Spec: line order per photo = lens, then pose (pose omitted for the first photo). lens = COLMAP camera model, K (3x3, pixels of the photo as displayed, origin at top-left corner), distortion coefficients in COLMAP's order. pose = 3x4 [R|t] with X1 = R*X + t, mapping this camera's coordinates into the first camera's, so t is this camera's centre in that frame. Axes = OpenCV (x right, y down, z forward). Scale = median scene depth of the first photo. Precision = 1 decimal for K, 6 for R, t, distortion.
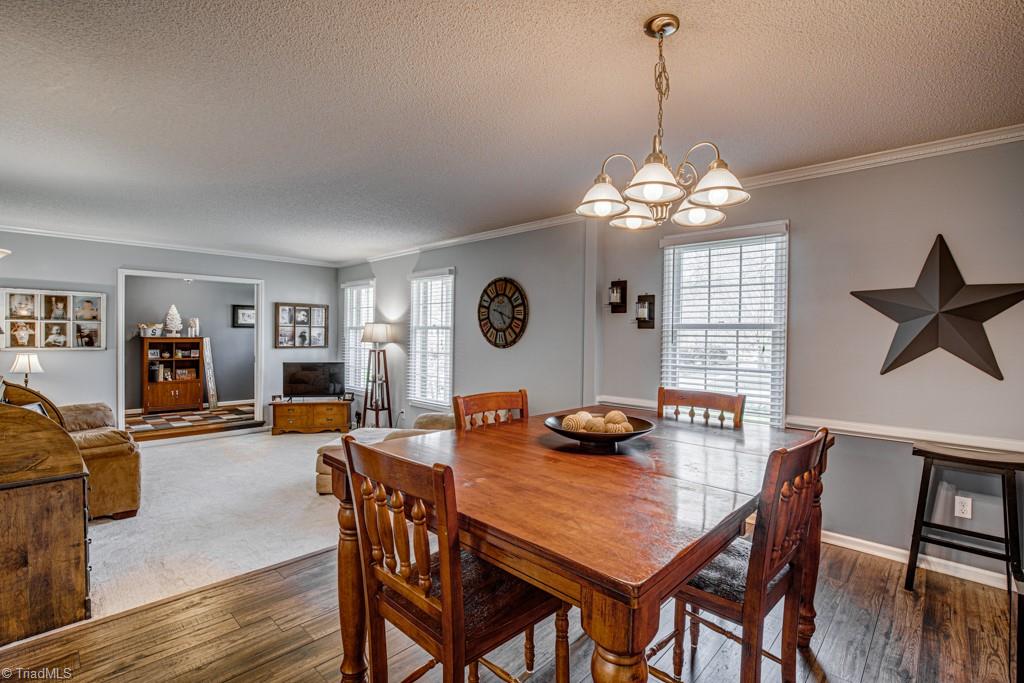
lens RADIAL K [[468.4, 0, 516.9], [0, 468.4, 340.9], [0, 0, 1]] dist [-0.041150, 0.008850]
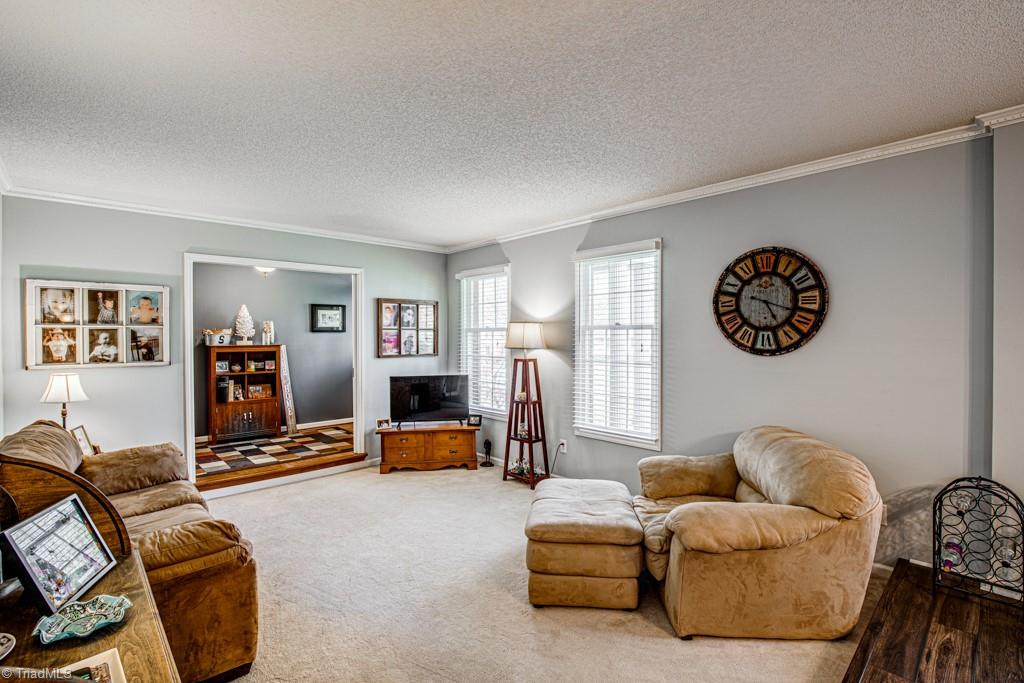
lens RADIAL K [[468.4, 0, 516.9], [0, 468.4, 340.9], [0, 0, 1]] dist [-0.041150, 0.008850]
pose [[0.998255, -0.015258, -0.057049, -0.282700], [0.015064, 0.999879, -0.003821, -0.006681], [0.057101, 0.002955, 0.998364, 0.277144]]
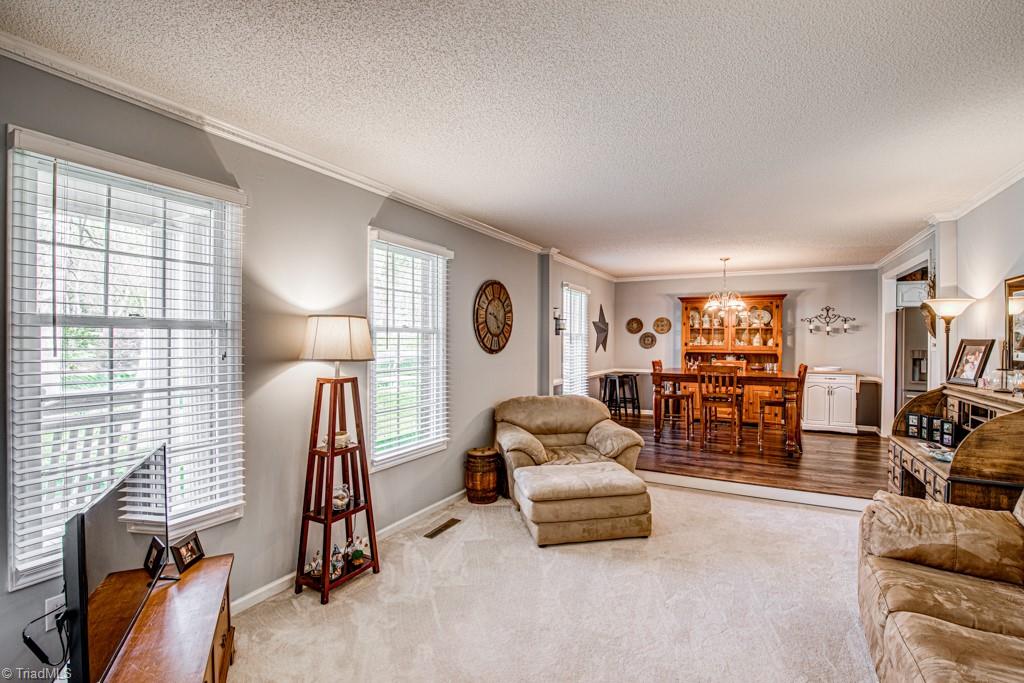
lens RADIAL K [[468.4, 0, 516.9], [0, 468.4, 340.9], [0, 0, 1]] dist [-0.041150, 0.008850]
pose [[-0.261612, -0.015825, 0.965043, -0.799720], [0.006181, 0.999818, 0.018071, -0.023283], [-0.965153, 0.010692, -0.261467, 0.994168]]
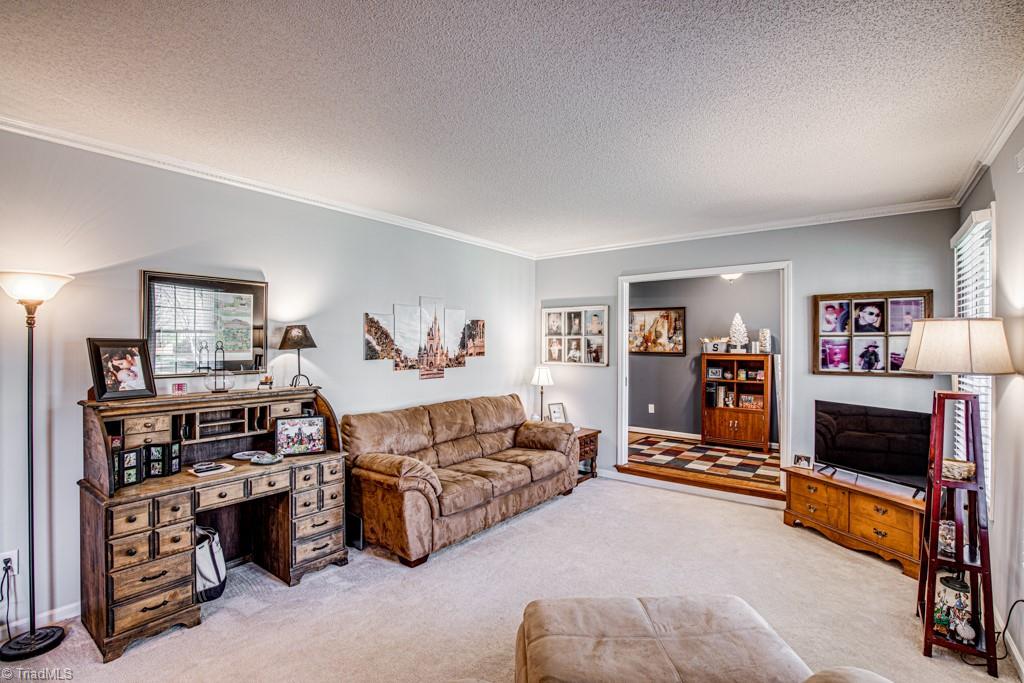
lens RADIAL K [[468.4, 0, 516.9], [0, 468.4, 340.9], [0, 0, 1]] dist [-0.041150, 0.008850]
pose [[0.105569, -0.018325, -0.994243, 0.018172], [-0.016453, 0.999661, -0.020172, -0.009048], [0.994276, 0.018488, 0.105232, 0.650581]]
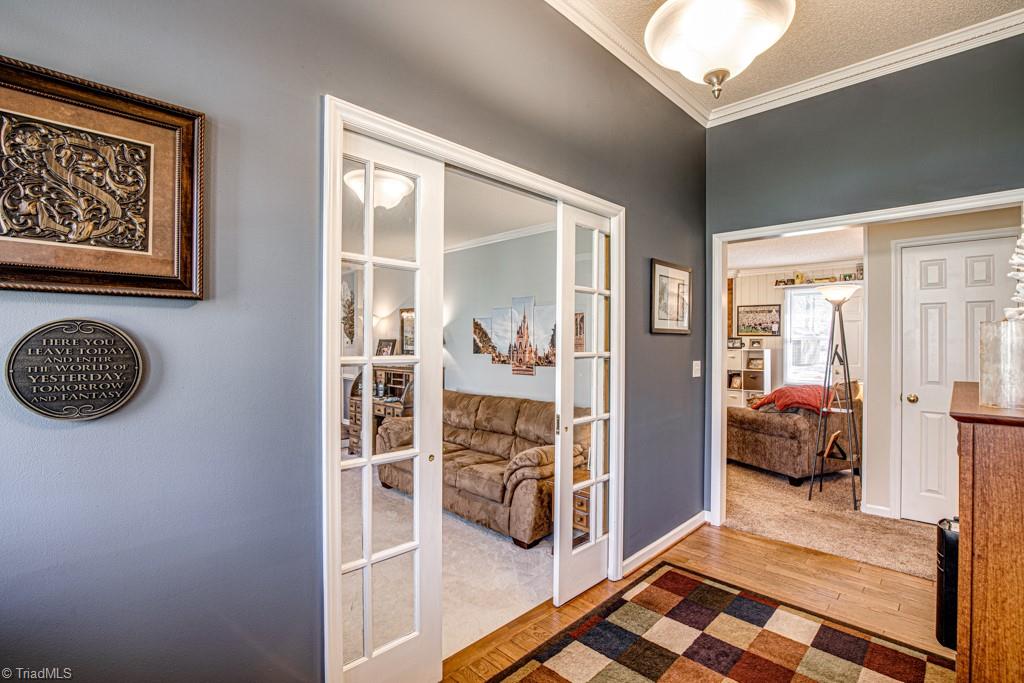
lens RADIAL K [[468.4, 0, 516.9], [0, 468.4, 340.9], [0, 0, 1]] dist [-0.041150, 0.008850]
pose [[-0.999618, -0.018435, 0.020592, -0.739847], [-0.018248, 0.999791, 0.009213, -0.025237], [-0.020758, 0.008834, -0.999746, 1.371954]]
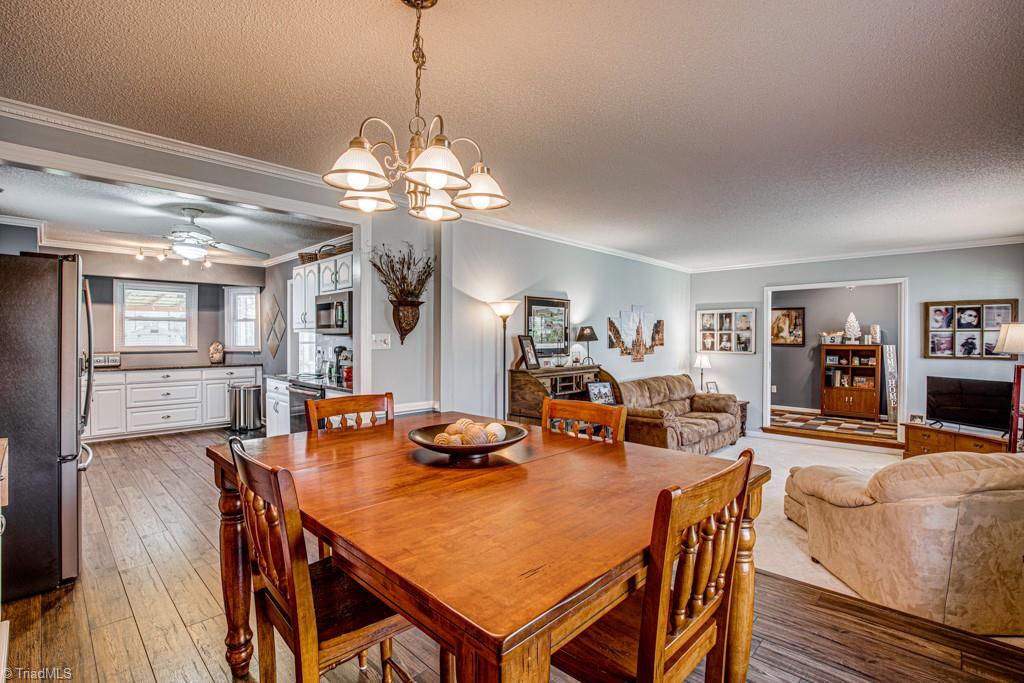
lens RADIAL K [[468.4, 0, 516.9], [0, 468.4, 340.9], [0, 0, 1]] dist [-0.041150, 0.008850]
pose [[-0.006014, -0.004484, -0.999972, 0.328849], [-0.014568, 0.999884, -0.004396, -0.000881], [0.999876, 0.014541, -0.006079, 0.326635]]
